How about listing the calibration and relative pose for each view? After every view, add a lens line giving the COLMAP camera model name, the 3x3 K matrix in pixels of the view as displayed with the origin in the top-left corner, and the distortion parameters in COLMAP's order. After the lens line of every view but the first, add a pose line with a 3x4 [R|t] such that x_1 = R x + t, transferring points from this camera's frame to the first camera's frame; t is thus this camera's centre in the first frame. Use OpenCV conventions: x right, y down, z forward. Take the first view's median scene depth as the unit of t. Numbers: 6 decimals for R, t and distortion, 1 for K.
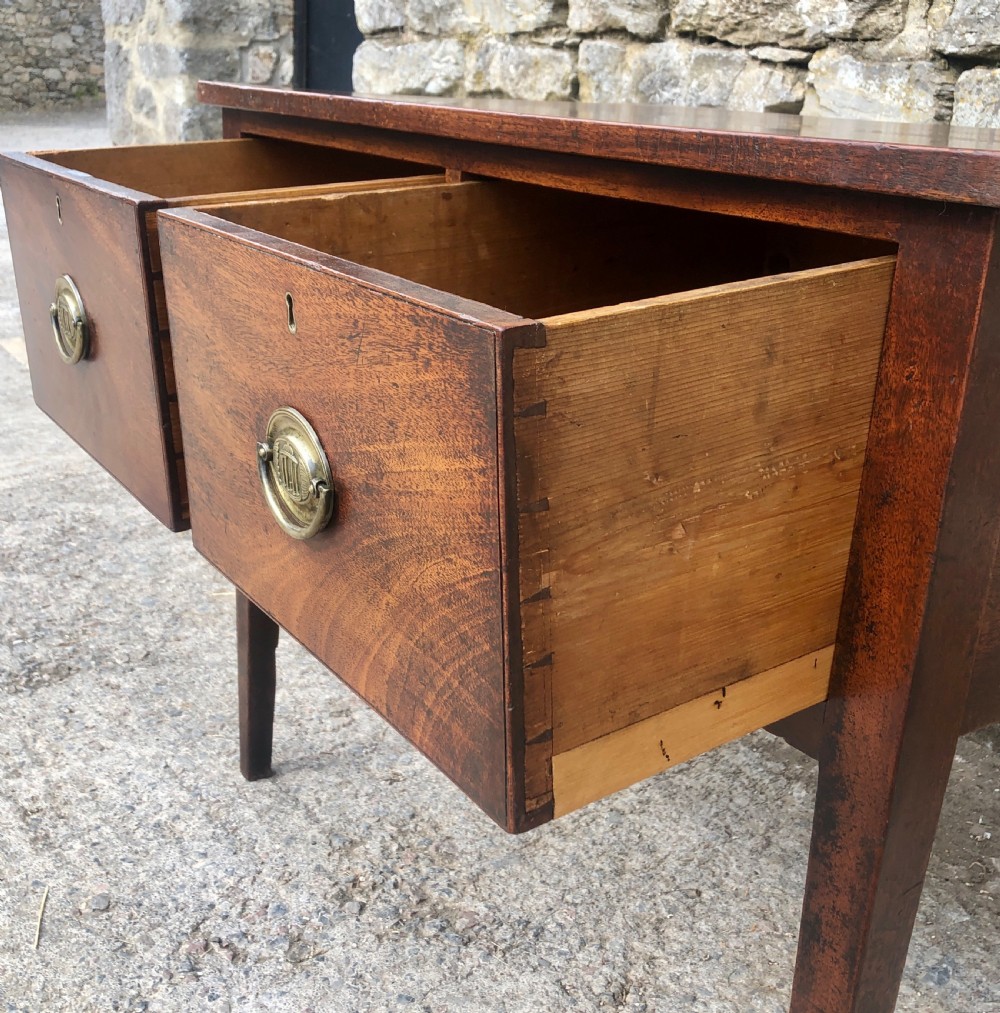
lens RADIAL K [[1238.5, 0, 497.7], [0, 1238.5, 495.3], [0, 0, 1]] dist [-0.040692, 0.111503]
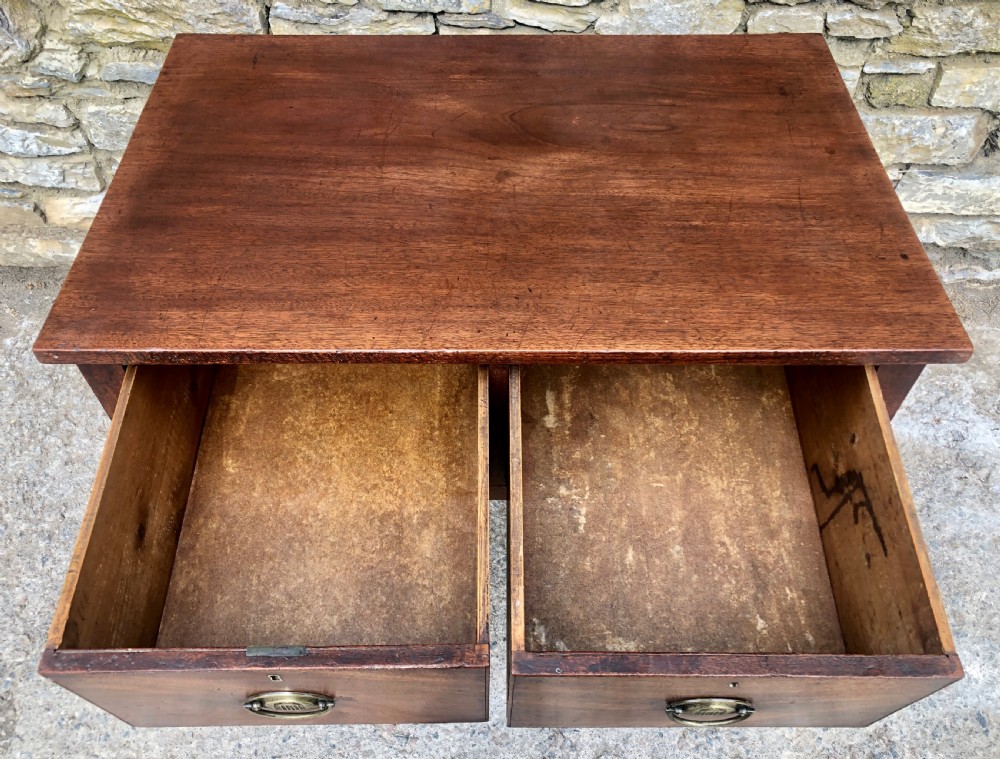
lens RADIAL K [[848.4, 0, 500.0], [0, 848.4, 379.5], [0, 0, 1]] dist [0.028307, -0.019618]
pose [[0.542161, -0.681120, 0.492074, -0.302065], [0.290938, 0.701551, 0.650524, -0.503029], [-0.788300, -0.209526, 0.578517, 0.225090]]
